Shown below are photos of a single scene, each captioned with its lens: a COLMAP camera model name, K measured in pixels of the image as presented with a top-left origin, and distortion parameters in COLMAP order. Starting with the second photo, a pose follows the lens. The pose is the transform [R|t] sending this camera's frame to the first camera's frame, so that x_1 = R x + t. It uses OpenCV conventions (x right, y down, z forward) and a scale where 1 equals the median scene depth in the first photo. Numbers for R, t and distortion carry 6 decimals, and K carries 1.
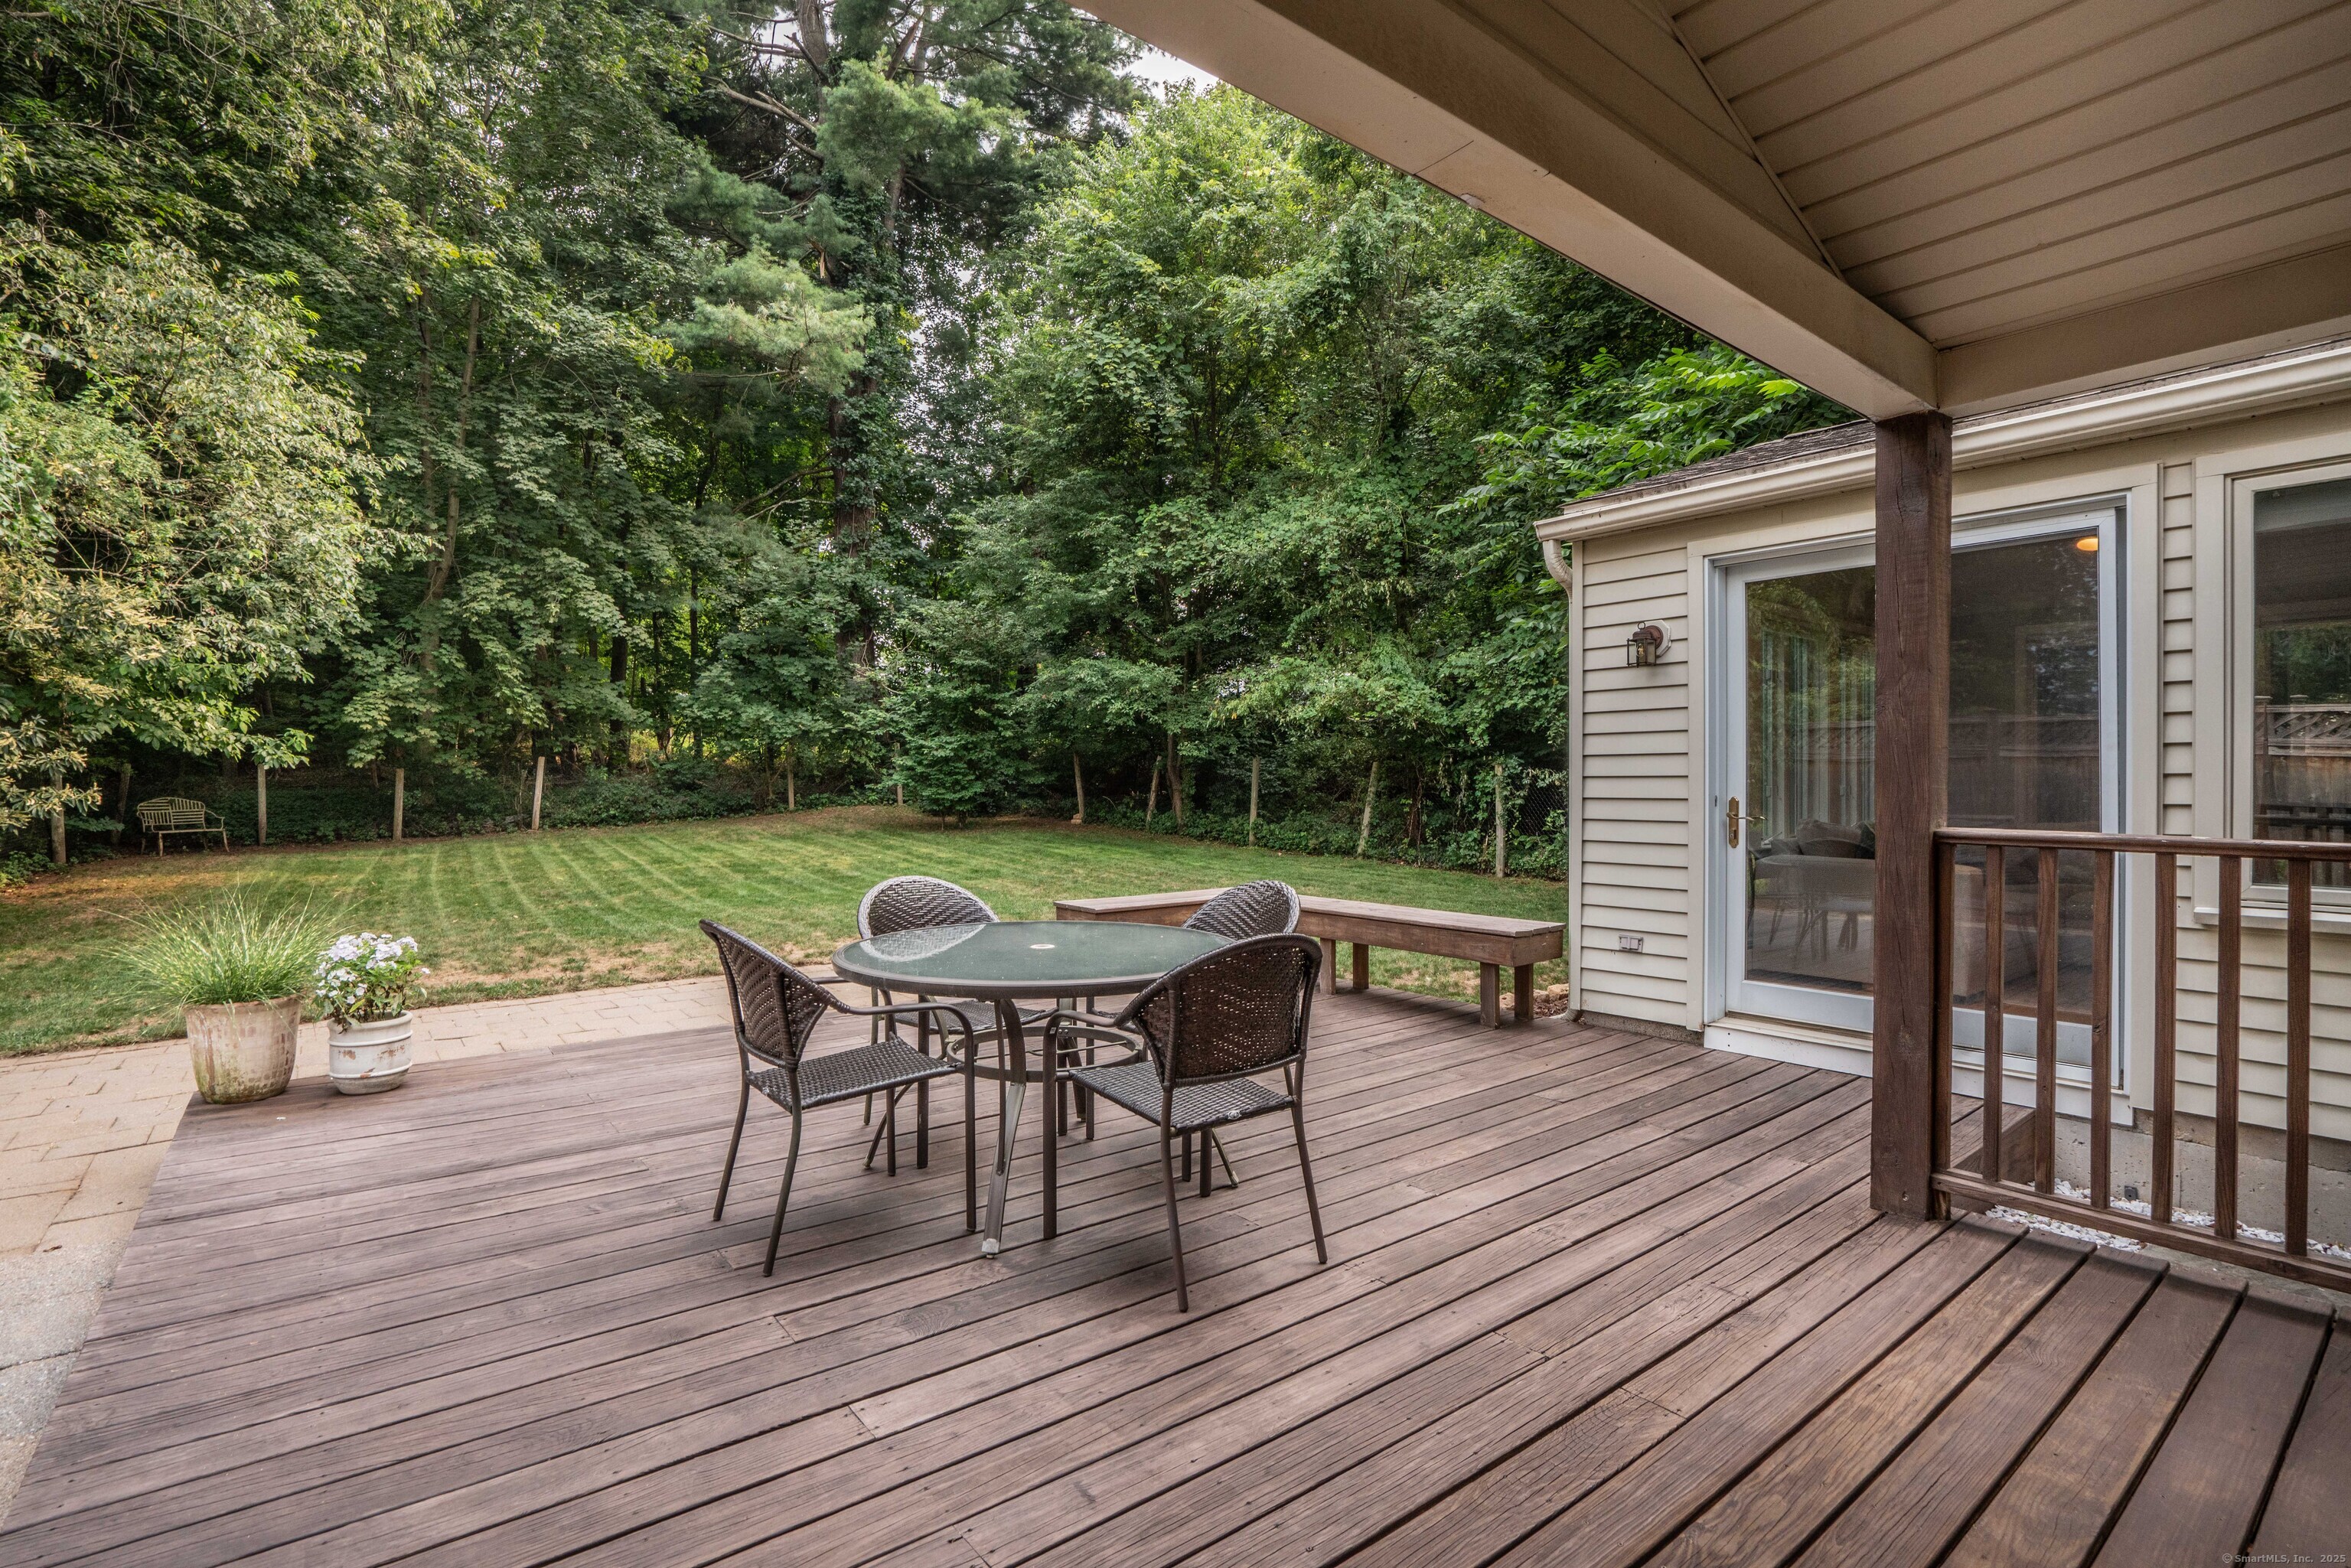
lens RADIAL K [[1142.4, 0, 1143.2], [0, 1142.4, 787.9], [0, 0, 1]] dist [-0.052213, 0.016476]
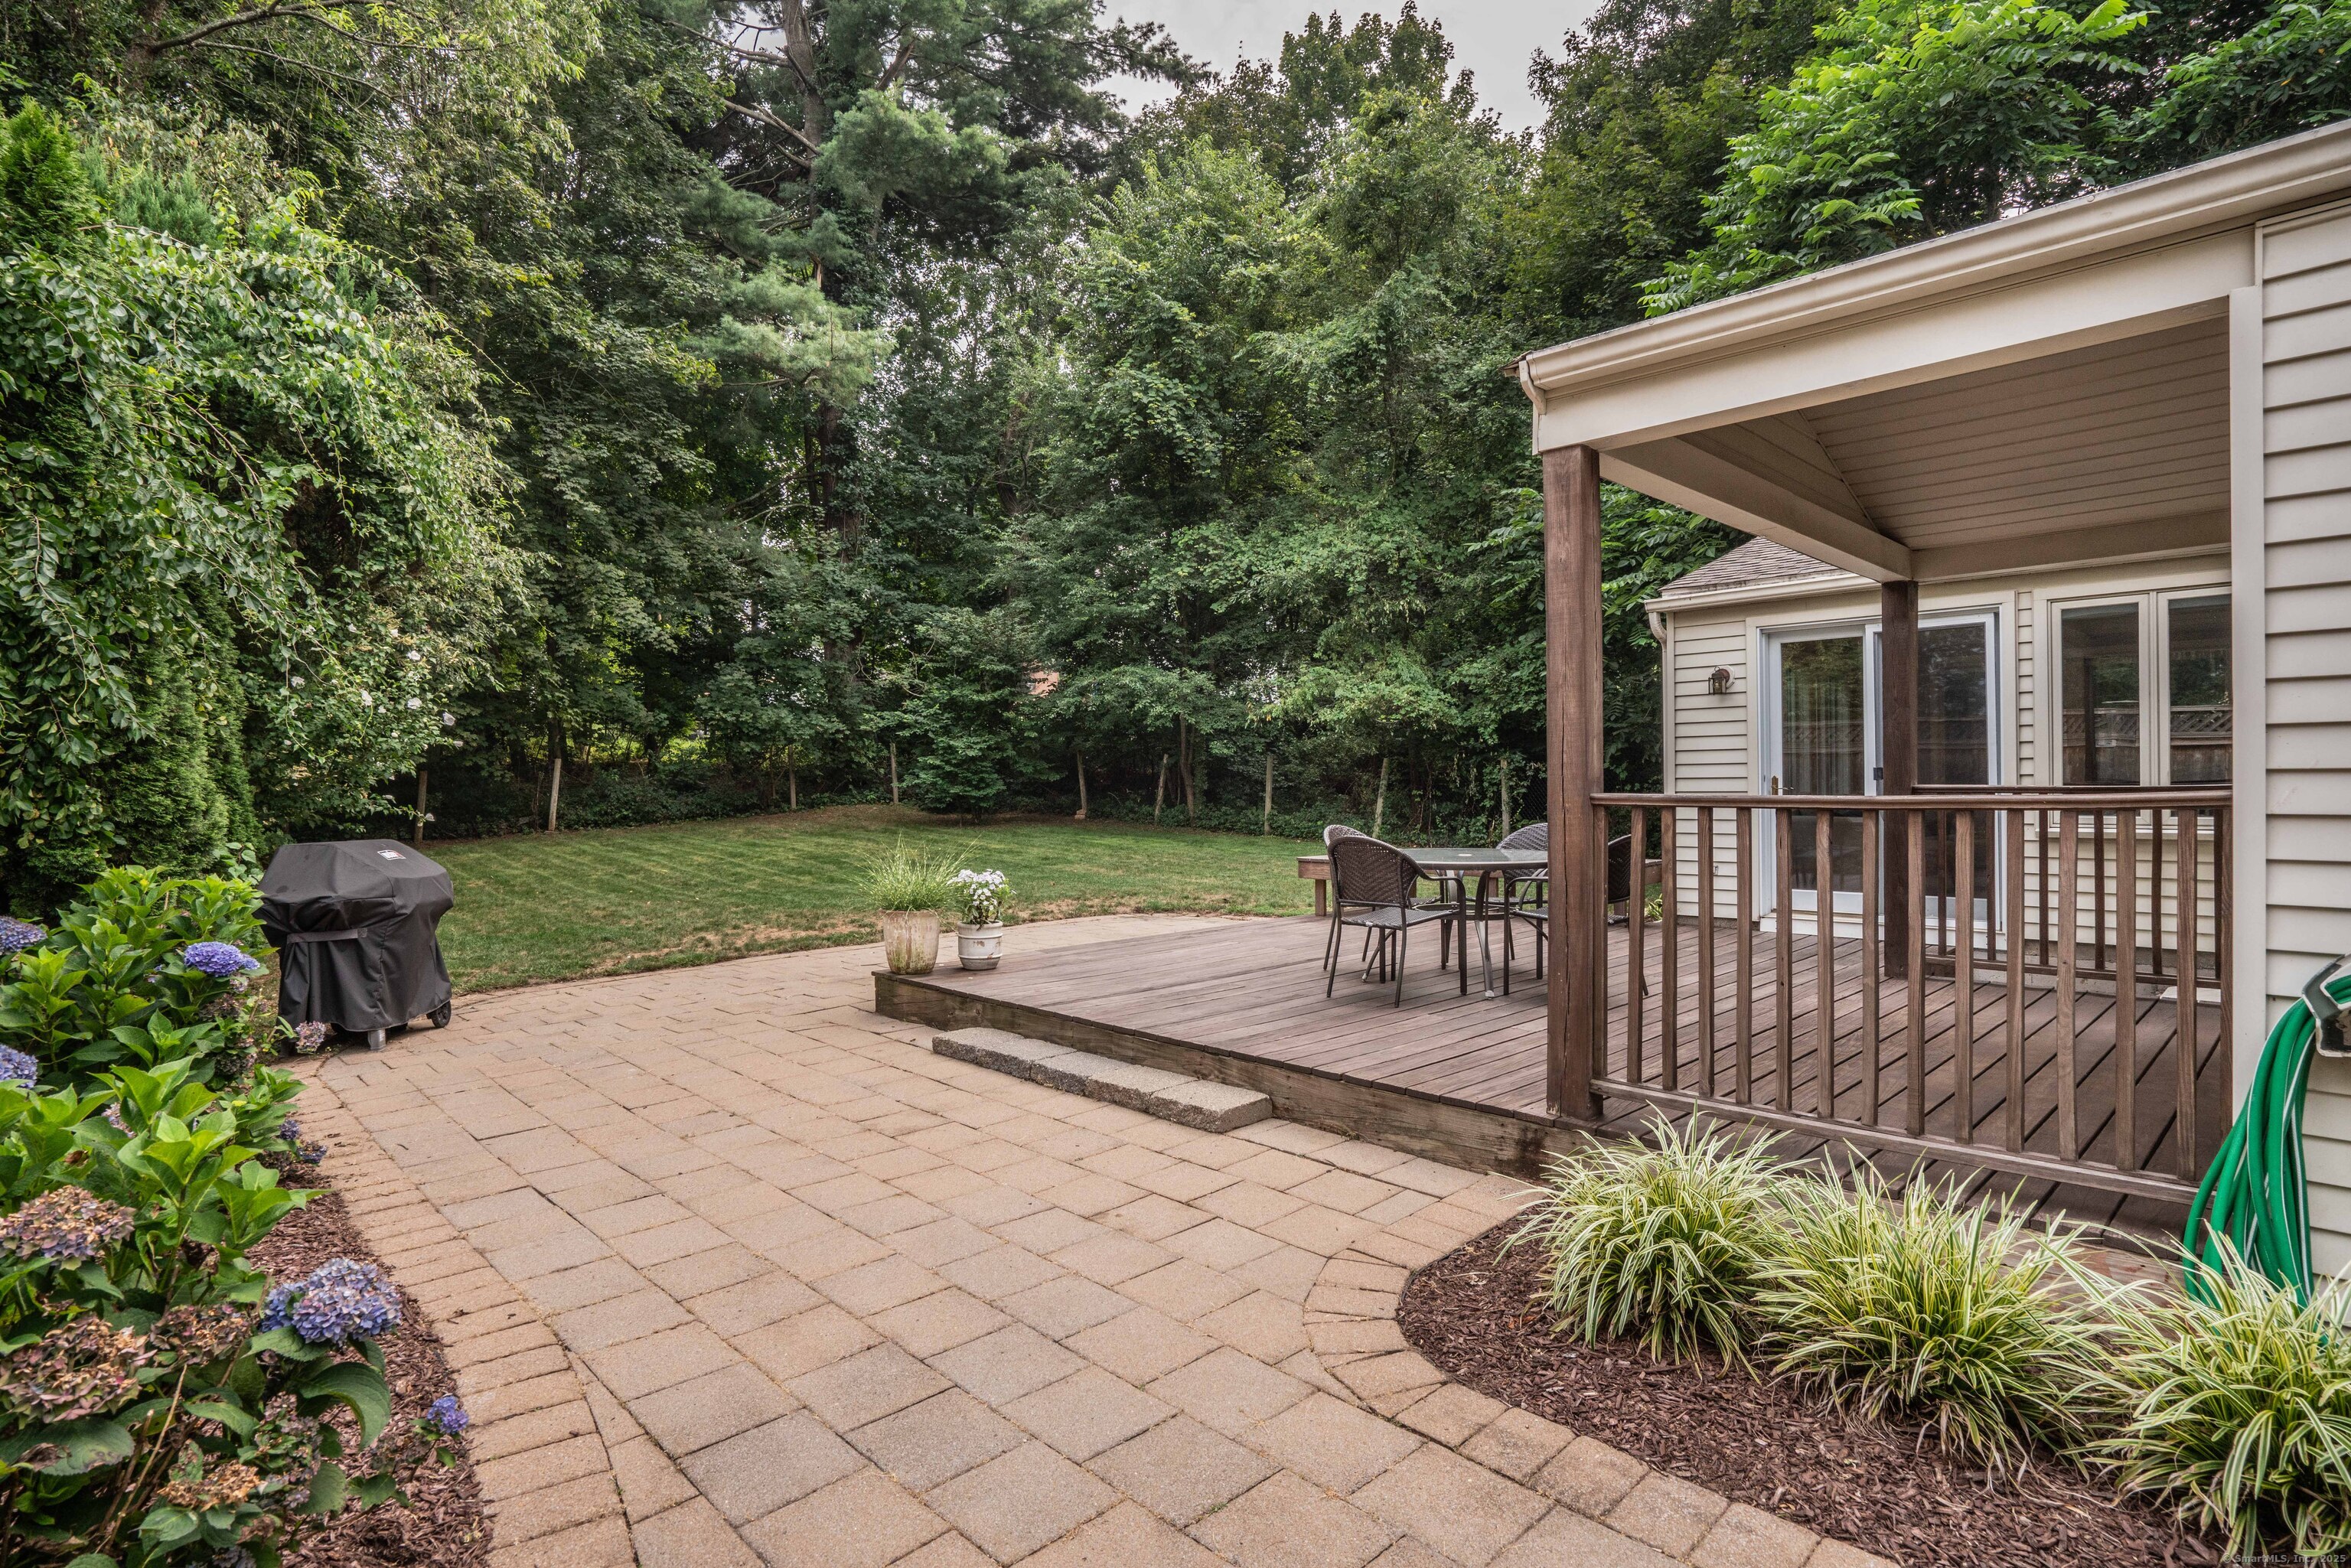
lens RADIAL K [[1180.5, 0, 1175.5], [0, 1180.5, 784.0], [0, 0, 1]] dist [-0.047090, 0.019378]
pose [[0.994788, -0.008983, 0.101564, -0.124955], [0.009283, 0.999954, -0.002482, 0.004074], [-0.101537, 0.003412, 0.994826, -0.144226]]
